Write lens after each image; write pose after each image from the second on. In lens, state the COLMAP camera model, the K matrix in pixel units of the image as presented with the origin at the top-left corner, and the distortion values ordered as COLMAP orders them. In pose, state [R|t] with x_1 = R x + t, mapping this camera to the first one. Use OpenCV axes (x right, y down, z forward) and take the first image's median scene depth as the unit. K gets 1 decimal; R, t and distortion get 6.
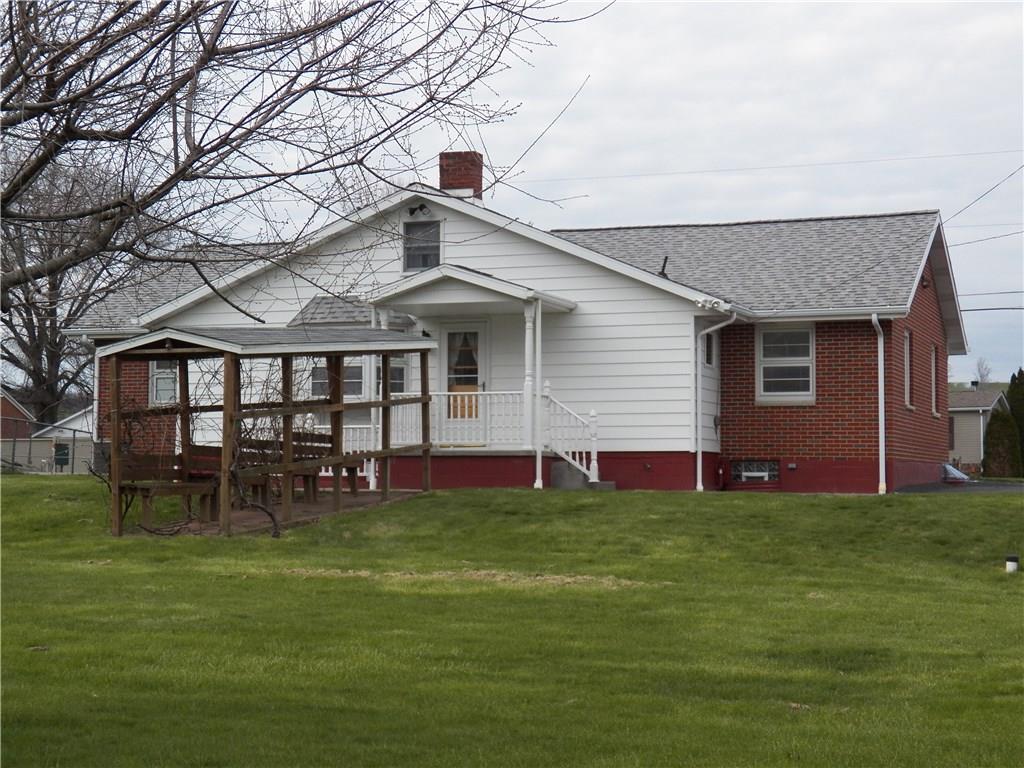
lens RADIAL K [[1882.5, 0, 512.0], [0, 1882.5, 384.0], [0, 0, 1]] dist [-0.005559, 0.204238]
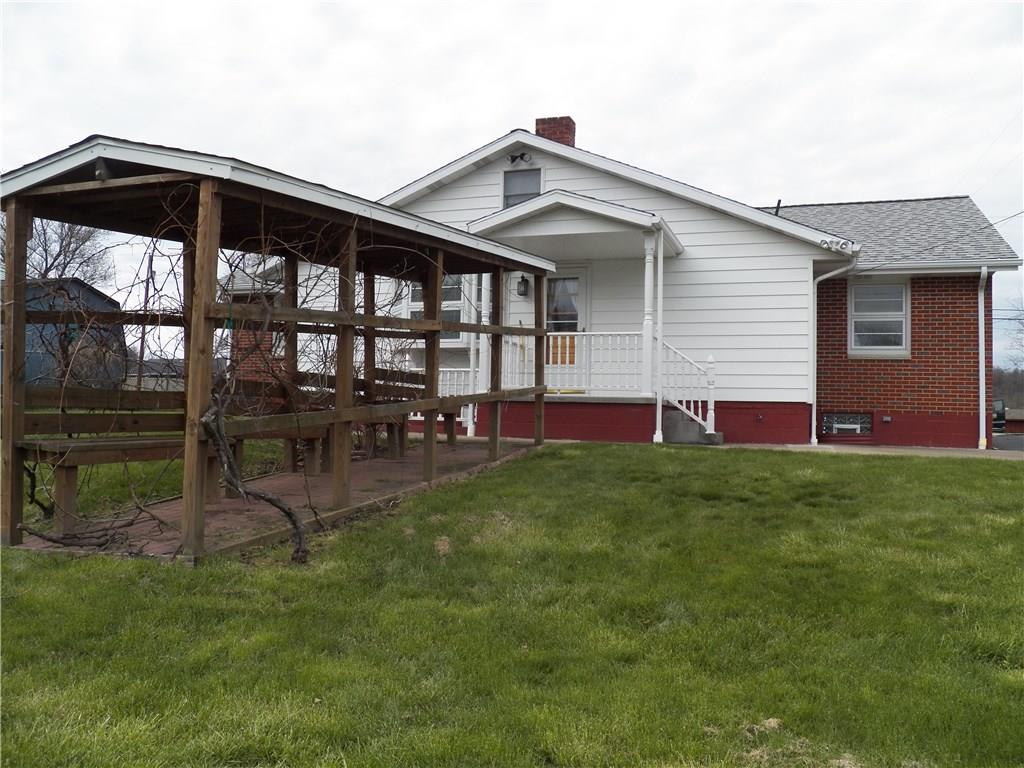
lens RADIAL K [[838.1, 0, 512.0], [0, 838.1, 384.0], [0, 0, 1]] dist [-0.147580, 0.063640]
pose [[0.999758, 0.021747, -0.003439, -0.050799], [-0.021688, 0.999635, 0.016100, 0.022297], [0.003788, -0.016021, 0.999864, 0.568405]]
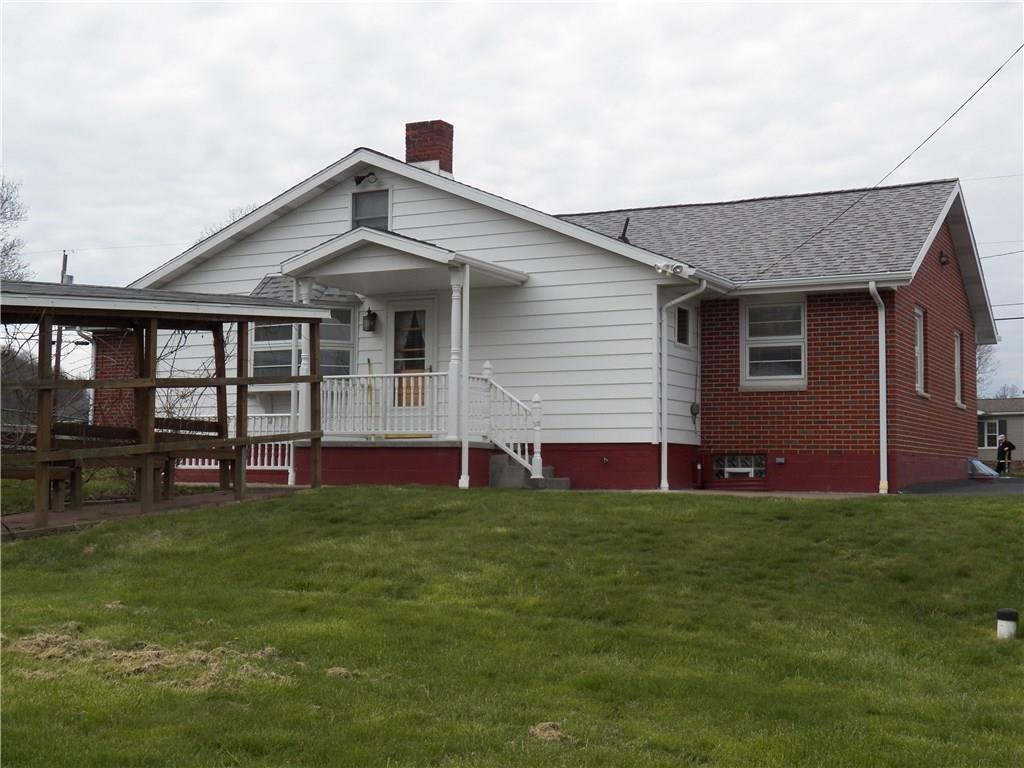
lens RADIAL K [[1368.3, 0, 519.6], [0, 1368.3, 383.3], [0, 0, 1]] dist [-0.091041, 0.098107]
pose [[0.992318, -0.003494, -0.123661, 0.108253], [0.001707, 0.999893, -0.014549, 0.017044], [0.123699, 0.014226, 0.992218, 0.364516]]
